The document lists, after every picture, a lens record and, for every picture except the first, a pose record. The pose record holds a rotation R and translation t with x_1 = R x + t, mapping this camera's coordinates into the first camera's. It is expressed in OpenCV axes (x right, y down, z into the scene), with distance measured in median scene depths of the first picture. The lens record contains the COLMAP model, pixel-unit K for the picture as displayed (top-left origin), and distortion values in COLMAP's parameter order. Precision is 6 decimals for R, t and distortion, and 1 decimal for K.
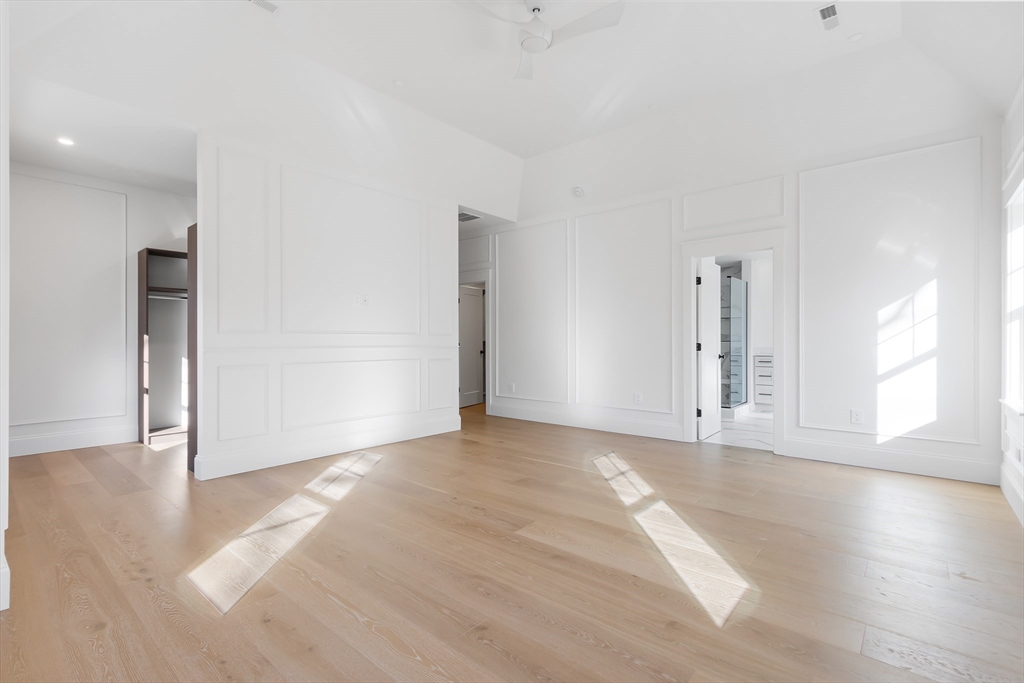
lens RADIAL K [[476.9, 0, 511.0], [0, 476.9, 337.4], [0, 0, 1]] dist [0.001700, 0.000073]
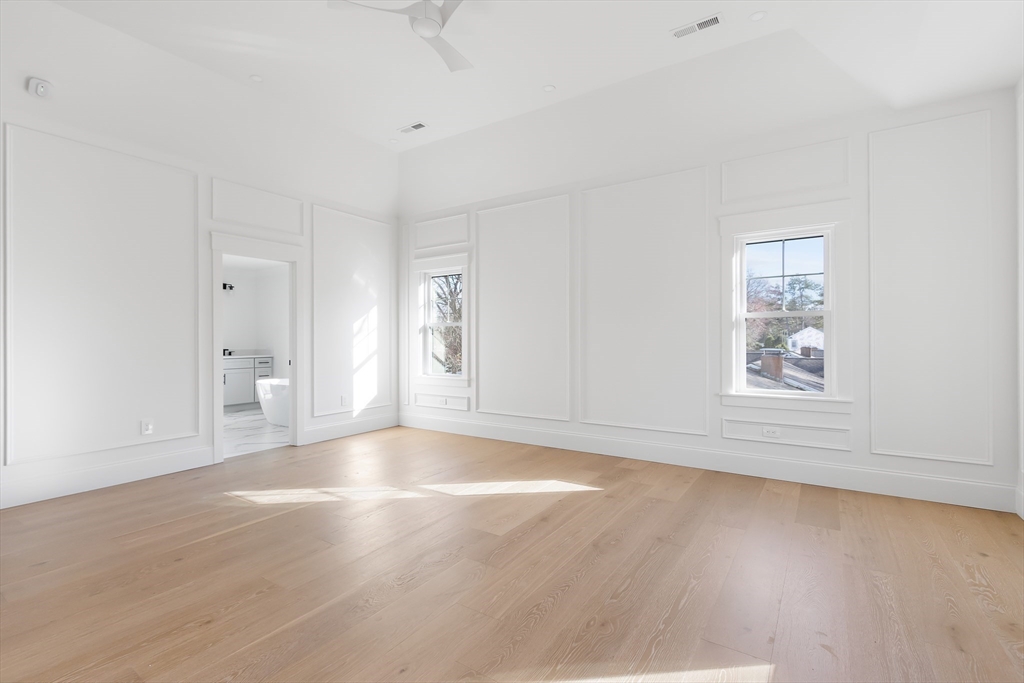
lens RADIAL K [[474.4, 0, 478.6], [0, 474.4, 334.9], [0, 0, 1]] dist [0.002178, -0.000011]
pose [[-0.091759, 0.010798, 0.995723, -0.714089], [-0.003111, 0.999933, -0.011130, -0.007647], [-0.995776, -0.004119, -0.091719, 0.809461]]
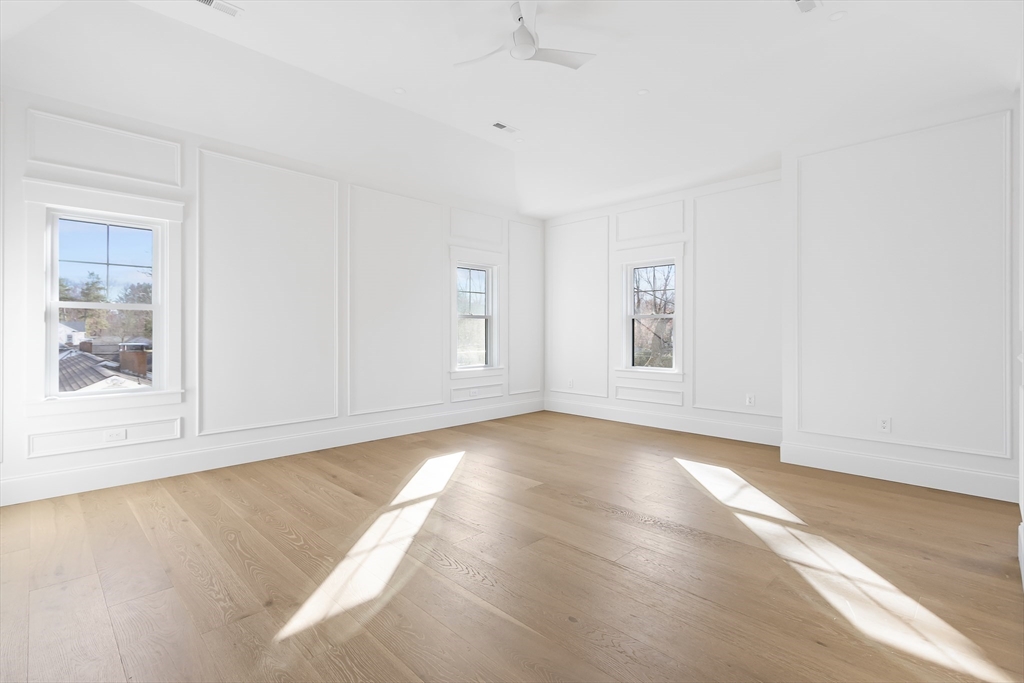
lens RADIAL K [[474.4, 0, 507.2], [0, 474.4, 340.4], [0, 0, 1]] dist [0.002178, -0.000011]
pose [[-0.997039, 0.000212, 0.076898, 0.004954], [0.001029, 0.999943, 0.010590, -0.002561], [-0.076891, 0.010638, -0.996983, 1.652501]]
